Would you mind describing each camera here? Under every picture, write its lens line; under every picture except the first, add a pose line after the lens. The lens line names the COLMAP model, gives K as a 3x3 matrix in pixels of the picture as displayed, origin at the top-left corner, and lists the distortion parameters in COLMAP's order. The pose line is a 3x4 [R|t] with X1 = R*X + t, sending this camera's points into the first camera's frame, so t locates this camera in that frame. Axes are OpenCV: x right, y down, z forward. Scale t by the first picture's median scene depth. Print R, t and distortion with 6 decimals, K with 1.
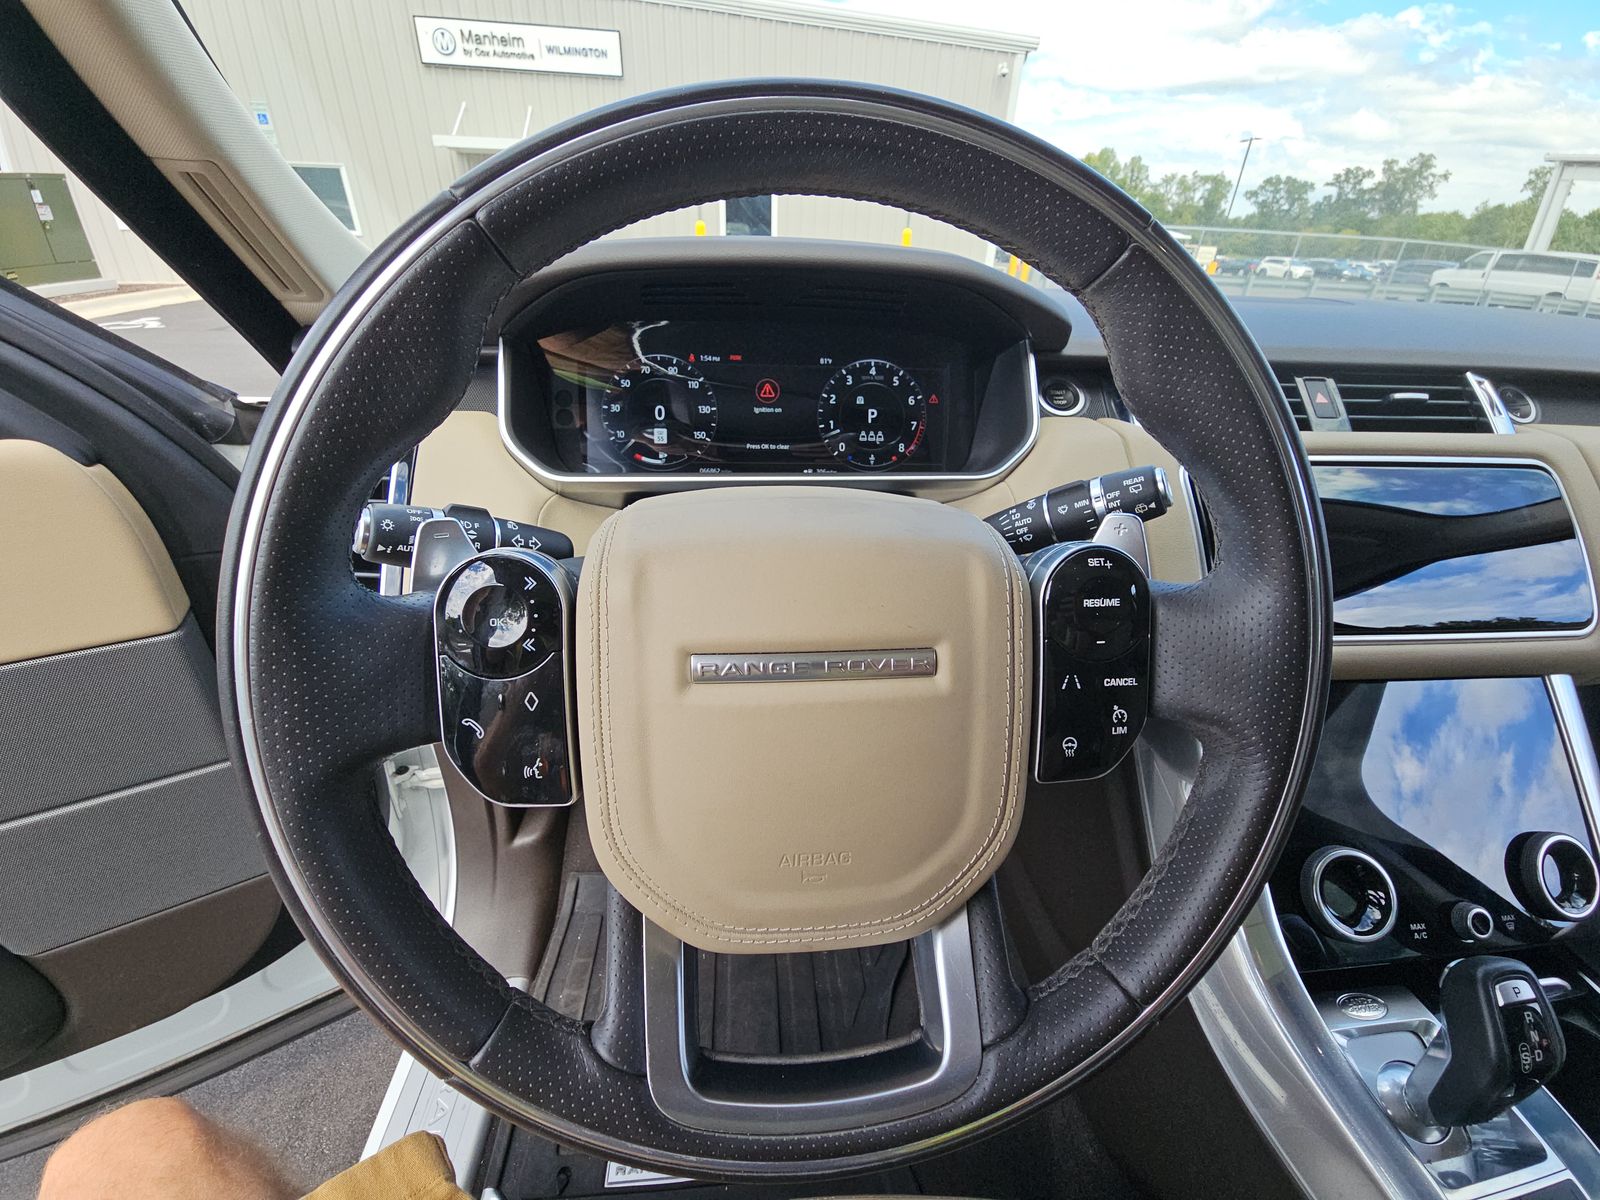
lens RADIAL K [[630.5, 0, 800.0], [0, 630.5, 600.0], [0, 0, 1]] dist [0.012117, -0.011606]
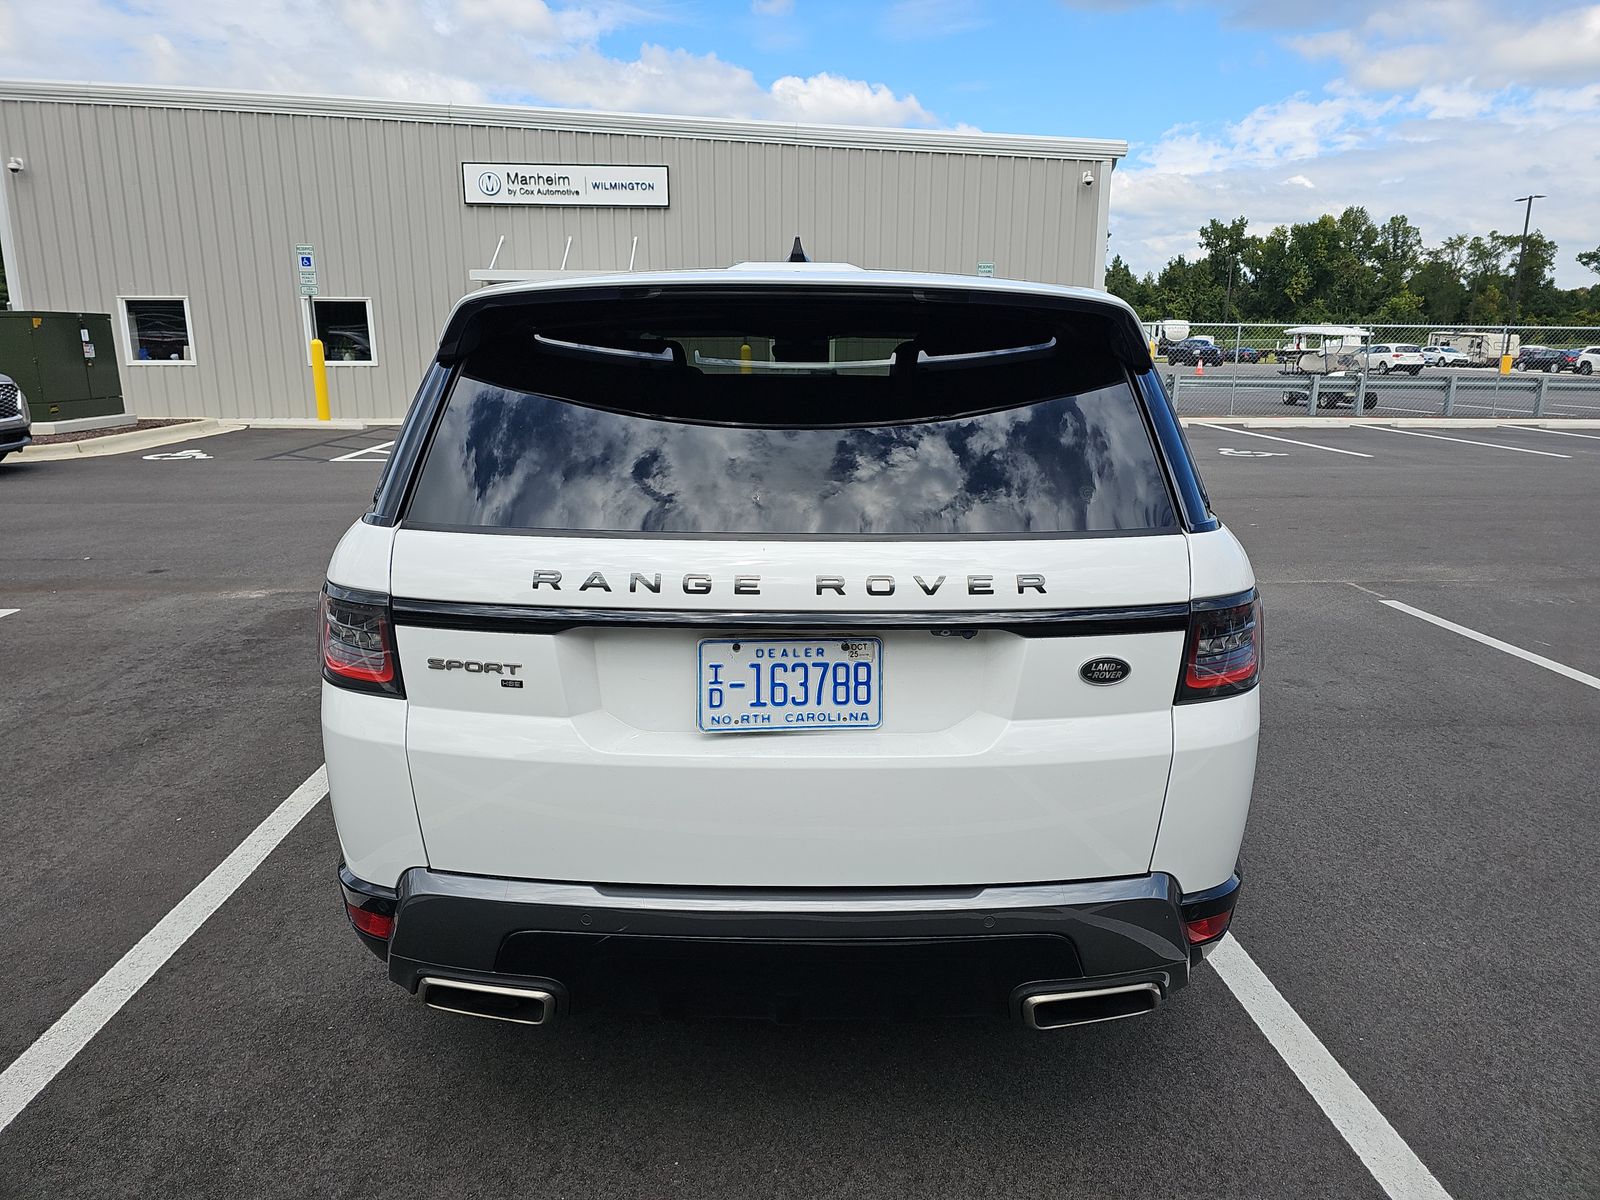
lens RADIAL K [[1052.2, 0, 812.5], [0, 1052.2, 597.5], [0, 0, 1]] dist [0.028144, -0.030501]
pose [[0.995696, -0.009061, -0.092238, 0.050430], [-0.016791, 0.961104, -0.275677, 0.112773], [0.091148, 0.276039, 0.956815, -0.227604]]
